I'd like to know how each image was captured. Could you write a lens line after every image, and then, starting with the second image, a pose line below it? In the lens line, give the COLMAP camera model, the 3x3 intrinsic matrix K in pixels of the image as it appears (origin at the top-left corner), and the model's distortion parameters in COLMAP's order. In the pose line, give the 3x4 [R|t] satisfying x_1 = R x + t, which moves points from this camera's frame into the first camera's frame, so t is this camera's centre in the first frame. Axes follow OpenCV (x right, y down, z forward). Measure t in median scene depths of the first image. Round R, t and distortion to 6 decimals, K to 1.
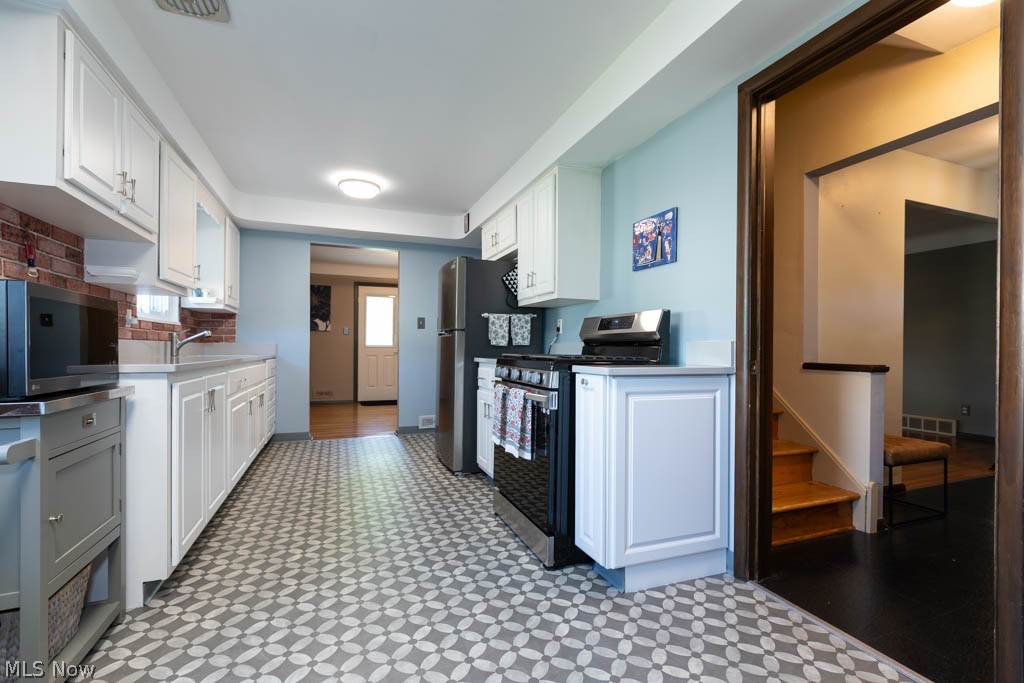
lens RADIAL K [[452.8, 0, 512.6], [0, 452.8, 345.9], [0, 0, 1]] dist [-0.001662, -0.000316]
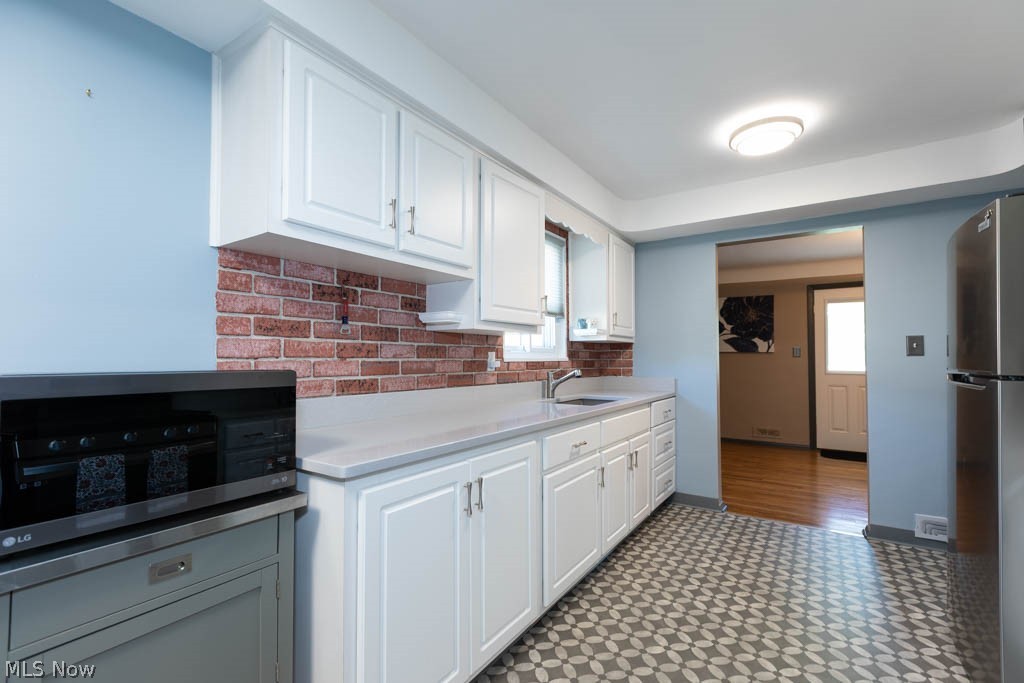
lens RADIAL K [[452.8, 0, 512.6], [0, 452.8, 345.9], [0, 0, 1]] dist [-0.001662, -0.000316]
pose [[0.569264, -0.026011, -0.821744, -0.033798], [0.004932, 0.999589, -0.028224, -0.046958], [0.822140, 0.012014, 0.569158, 0.351337]]
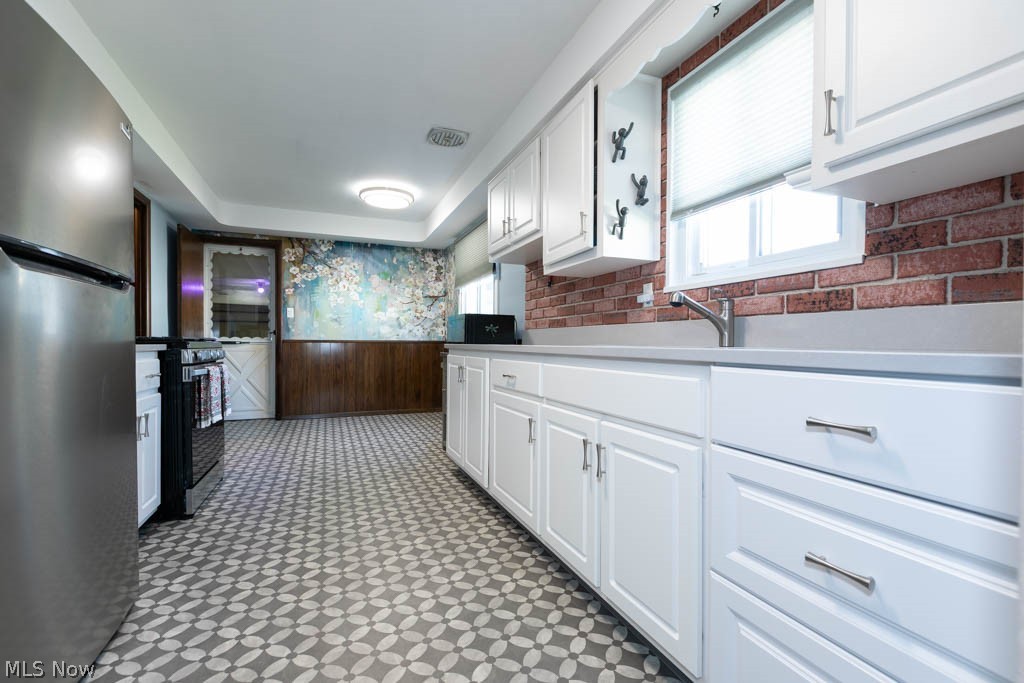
lens RADIAL K [[452.8, 0, 512.6], [0, 452.8, 345.9], [0, 0, 1]] dist [-0.001662, -0.000316]
pose [[-0.999772, -0.009646, -0.019064, -0.424494], [-0.009666, 0.999953, 0.000946, 0.019336], [0.019054, 0.001130, -0.999818, 1.248488]]
